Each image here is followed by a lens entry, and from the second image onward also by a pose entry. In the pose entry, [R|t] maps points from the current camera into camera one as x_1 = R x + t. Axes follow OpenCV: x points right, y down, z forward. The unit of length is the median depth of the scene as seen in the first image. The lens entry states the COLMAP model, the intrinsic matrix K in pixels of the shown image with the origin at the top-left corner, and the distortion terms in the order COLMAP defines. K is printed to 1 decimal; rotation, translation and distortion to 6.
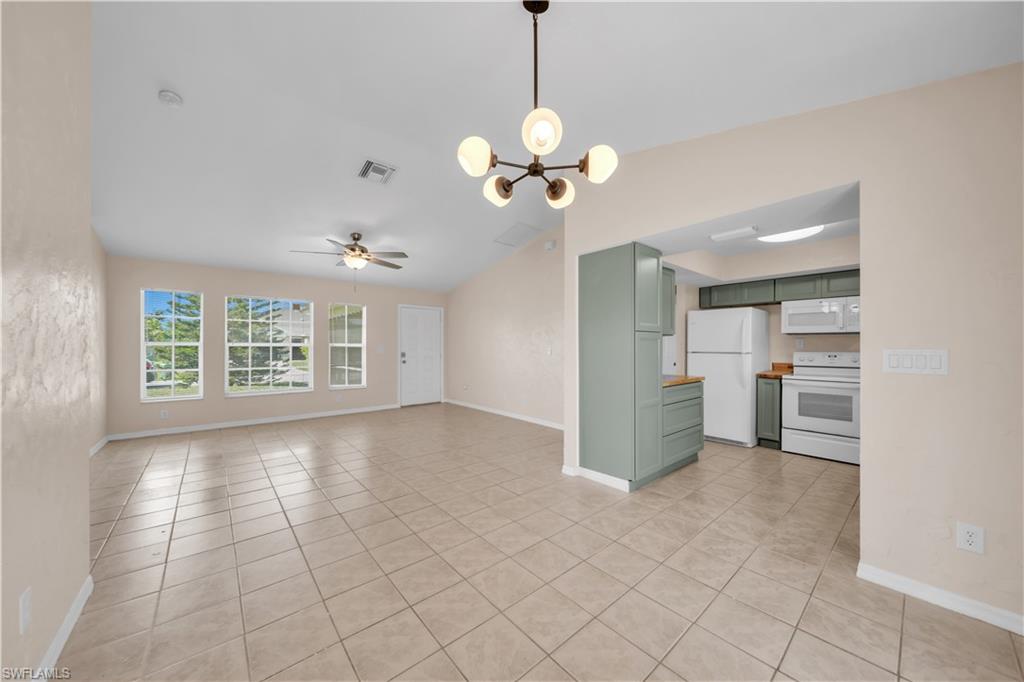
lens RADIAL K [[353.7, 0, 513.2], [0, 353.7, 347.9], [0, 0, 1]] dist [0.000127, -0.000126]
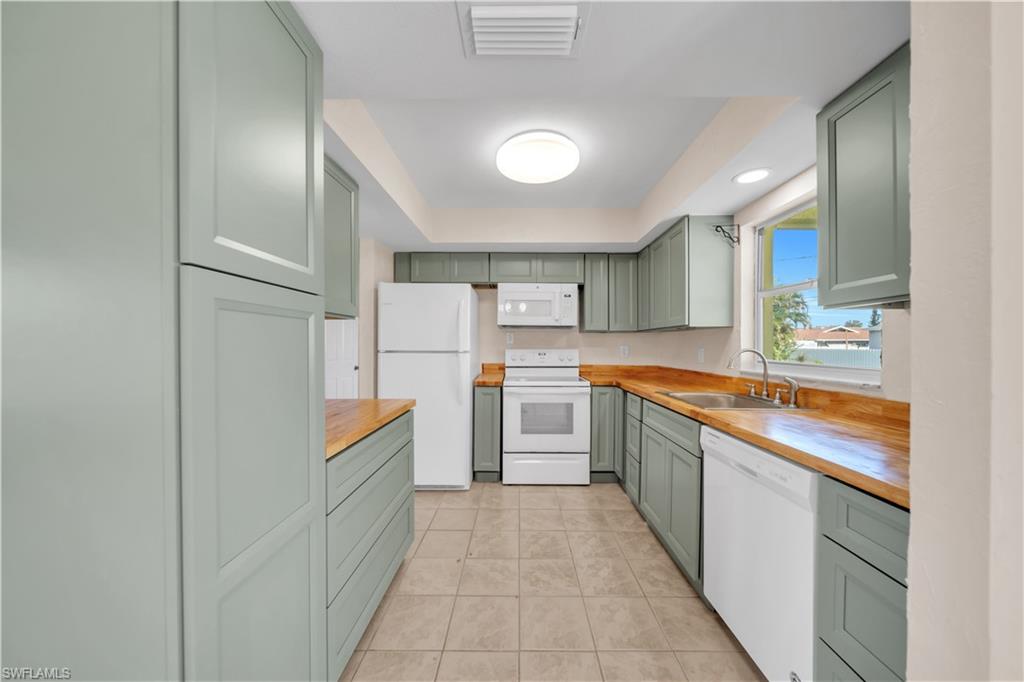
lens RADIAL K [[353.7, 0, 514.1], [0, 353.7, 345.7], [0, 0, 1]] dist [0.000127, -0.000126]
pose [[0.659051, -0.002870, 0.752093, 0.219647], [0.001391, 0.999996, 0.002597, 0.001385], [-0.752097, -0.000665, 0.659052, 0.488617]]
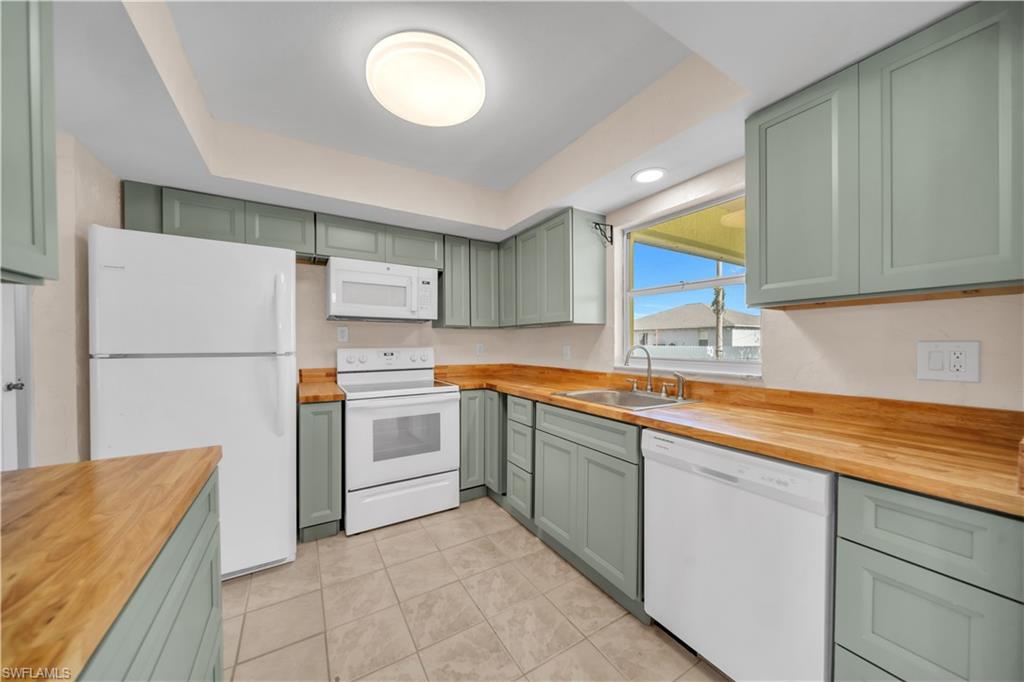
lens RADIAL K [[353.7, 0, 513.3], [0, 353.7, 346.4], [0, 0, 1]] dist [0.000127, -0.000126]
pose [[0.159905, -0.014316, 0.987029, 0.274297], [0.004951, 0.999894, 0.013701, 0.001072], [-0.987120, 0.002696, 0.159959, 0.653540]]
